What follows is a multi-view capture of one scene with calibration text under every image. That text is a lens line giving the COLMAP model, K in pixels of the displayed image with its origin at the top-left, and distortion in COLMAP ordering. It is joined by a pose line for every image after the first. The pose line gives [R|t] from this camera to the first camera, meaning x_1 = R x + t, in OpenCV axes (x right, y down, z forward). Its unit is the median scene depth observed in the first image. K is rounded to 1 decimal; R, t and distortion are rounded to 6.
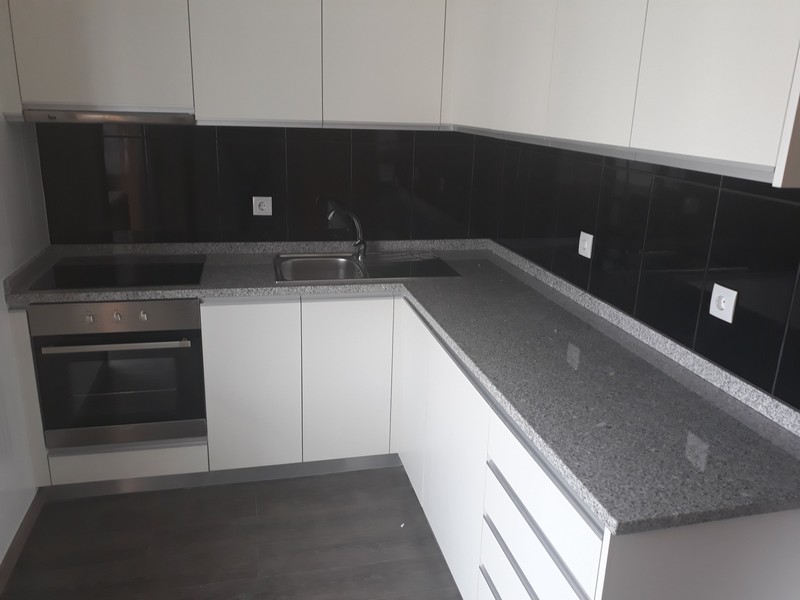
lens RADIAL K [[637.8, 0, 399.7], [0, 637.8, 302.4], [0, 0, 1]] dist [-0.034715, -0.035875]
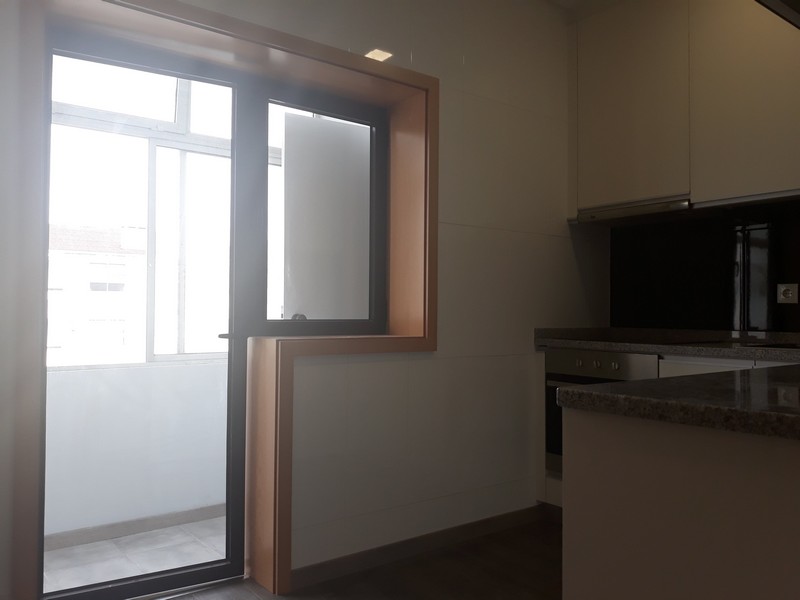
lens RADIAL K [[637.8, 0, 400.3], [0, 637.8, 300.7], [0, 0, 1]] dist [-0.034715, -0.035875]
pose [[0.382568, -0.051882, -0.922469, 0.528935], [-0.267959, 0.949280, -0.164518, 0.208648], [0.884217, 0.310123, 0.349262, 0.205567]]
